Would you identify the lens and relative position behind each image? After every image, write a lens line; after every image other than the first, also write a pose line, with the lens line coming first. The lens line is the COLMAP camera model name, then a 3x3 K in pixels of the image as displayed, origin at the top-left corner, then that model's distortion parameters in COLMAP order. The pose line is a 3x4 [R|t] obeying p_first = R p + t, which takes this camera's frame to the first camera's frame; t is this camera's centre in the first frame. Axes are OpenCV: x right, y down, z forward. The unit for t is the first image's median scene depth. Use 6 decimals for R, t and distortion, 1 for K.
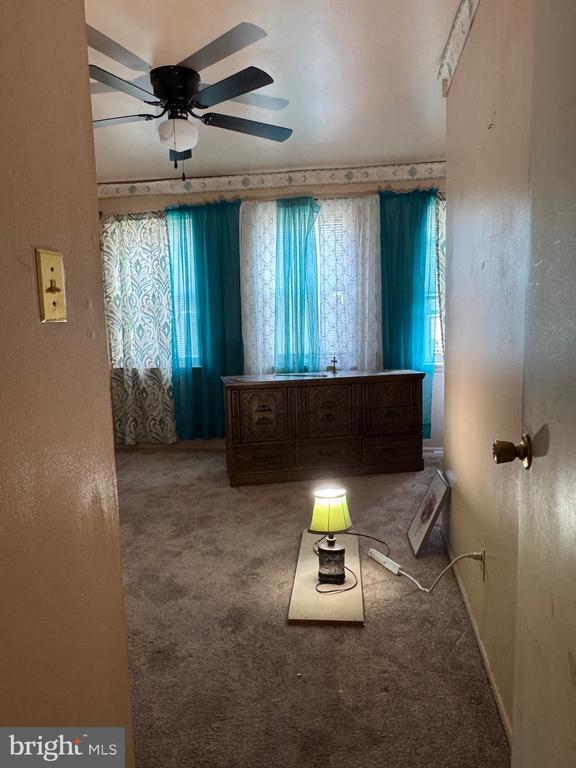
lens RADIAL K [[539.7, 0, 289.1], [0, 539.7, 387.1], [0, 0, 1]] dist [0.002699, -0.001143]
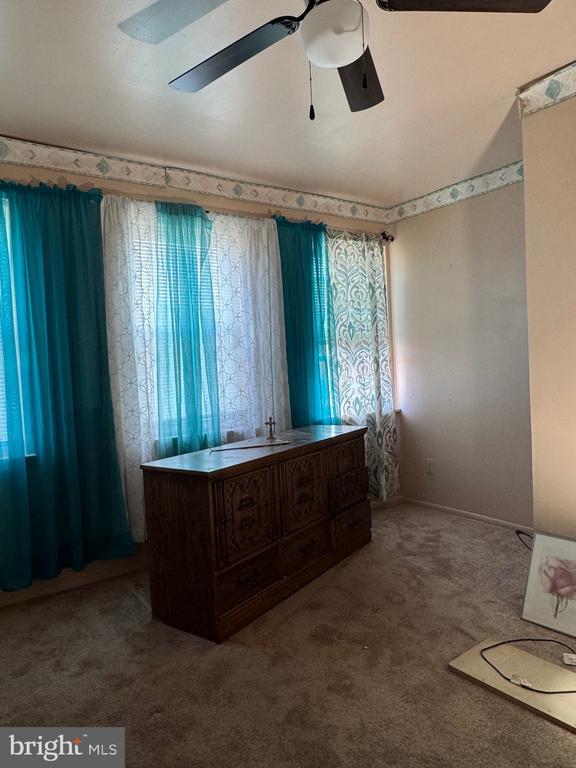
lens RADIAL K [[539.7, 0, 288.2], [0, 539.7, 380.1], [0, 0, 1]] dist [0.002699, -0.001143]
pose [[0.711240, -0.033354, 0.702157, -0.403728], [0.112856, 0.991335, -0.067226, -0.050095], [-0.693830, 0.127056, 0.708841, 0.414301]]
